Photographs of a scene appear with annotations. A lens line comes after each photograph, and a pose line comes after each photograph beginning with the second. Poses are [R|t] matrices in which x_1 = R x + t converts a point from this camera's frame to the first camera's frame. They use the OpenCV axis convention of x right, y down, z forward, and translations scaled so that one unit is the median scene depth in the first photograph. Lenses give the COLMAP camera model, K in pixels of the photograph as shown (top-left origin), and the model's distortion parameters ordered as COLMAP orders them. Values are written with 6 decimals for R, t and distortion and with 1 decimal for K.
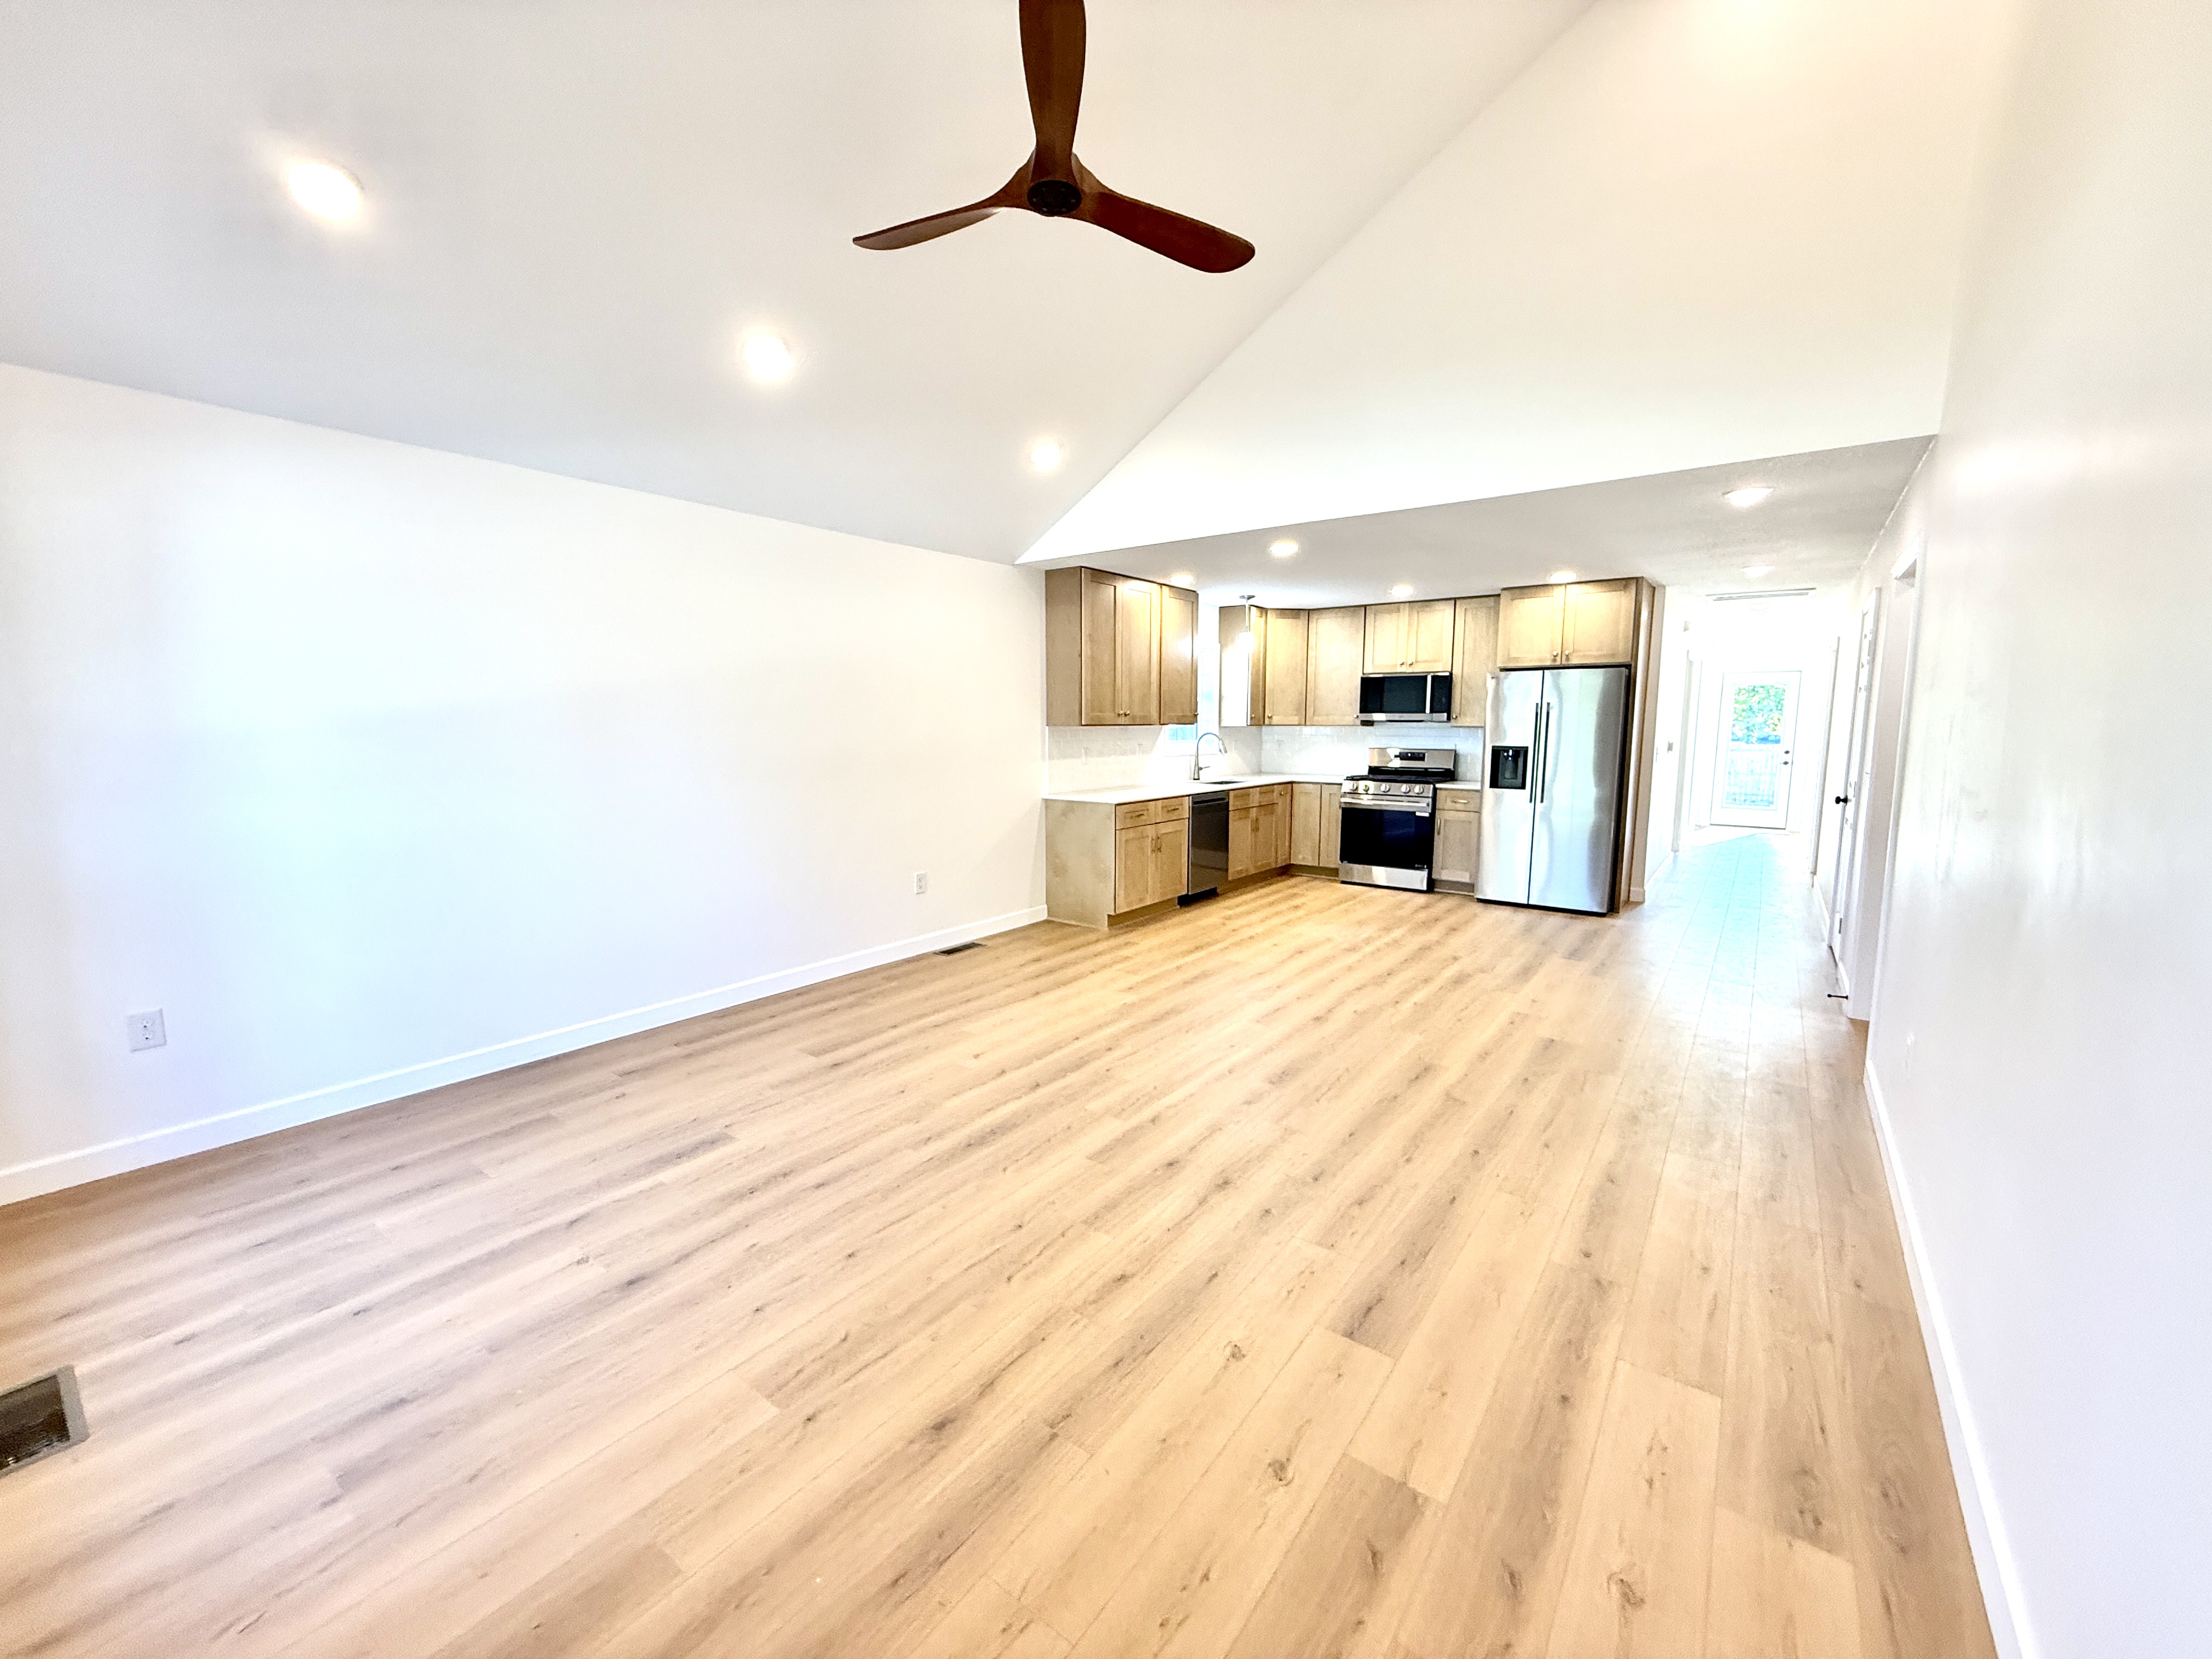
lens RADIAL K [[879.6, 0, 1108.6], [0, 879.6, 834.4], [0, 0, 1]] dist [0.000096, 0.000188]
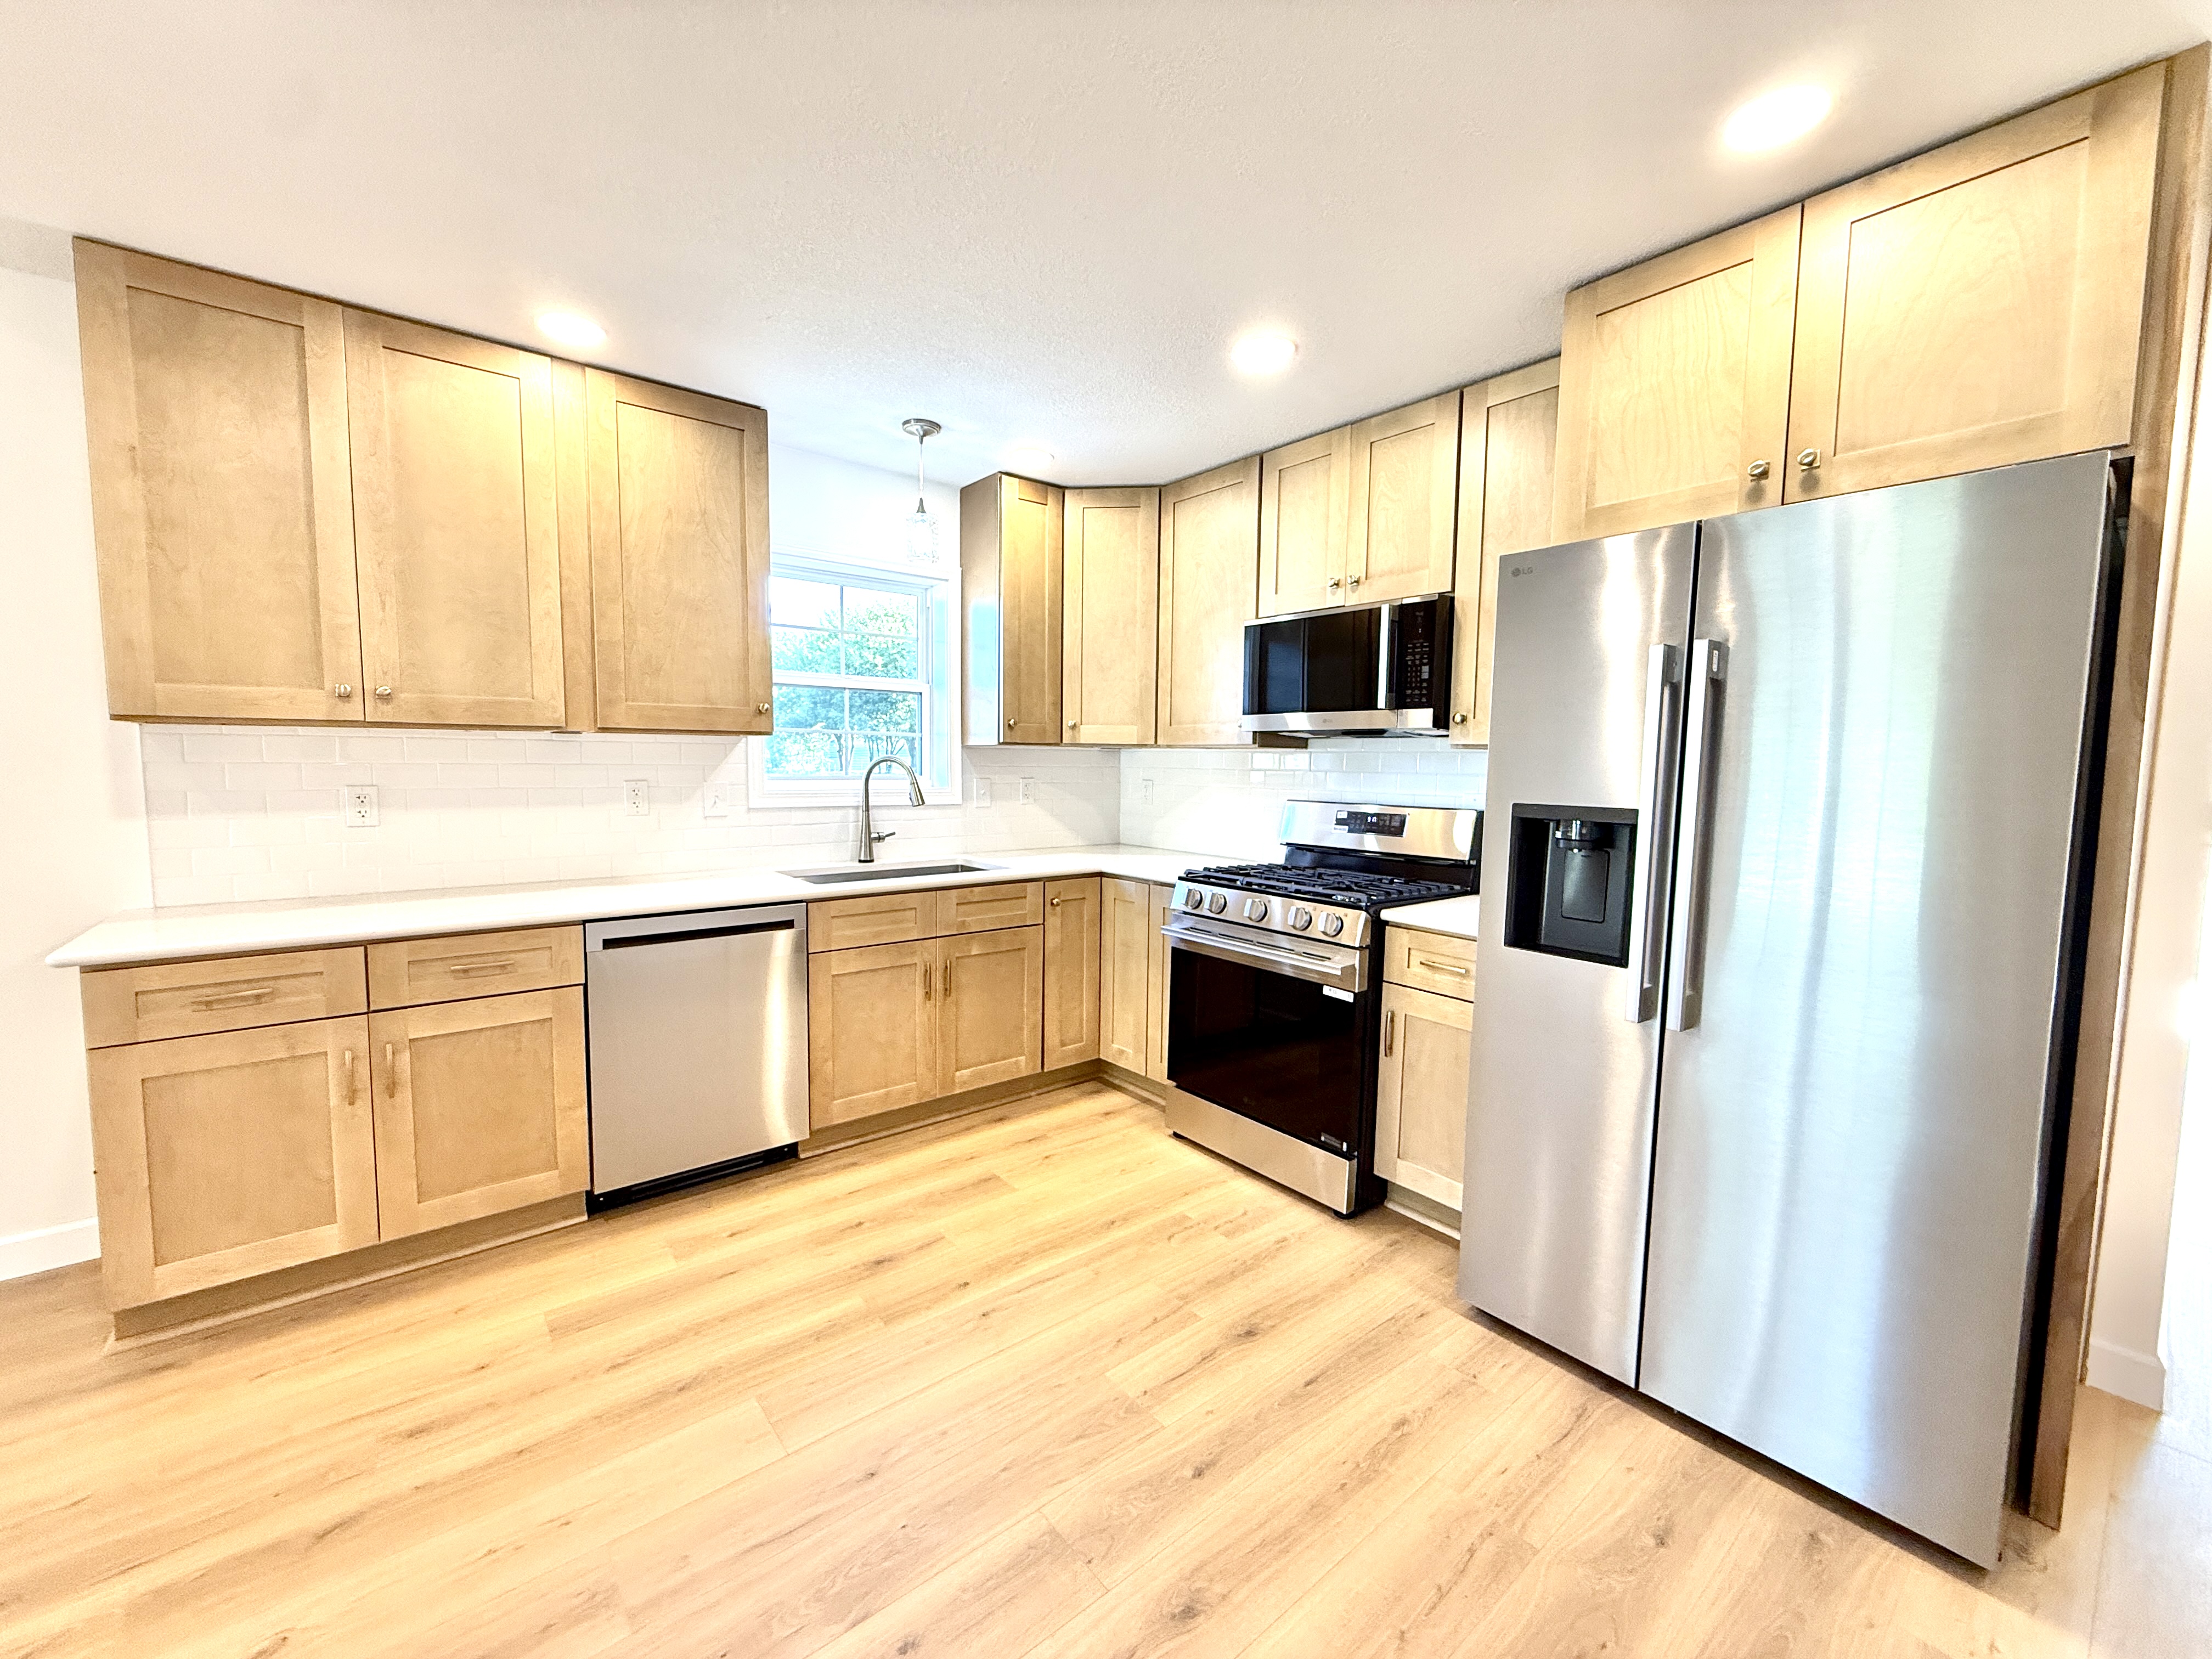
lens RADIAL K [[879.6, 0, 1103.6], [0, 879.6, 829.6], [0, 0, 1]] dist [0.000096, 0.000188]
pose [[0.969222, 0.029862, -0.244372, 0.343395], [-0.042027, 0.998115, -0.044719, -0.067070], [0.242576, 0.053613, 0.968650, 0.625648]]
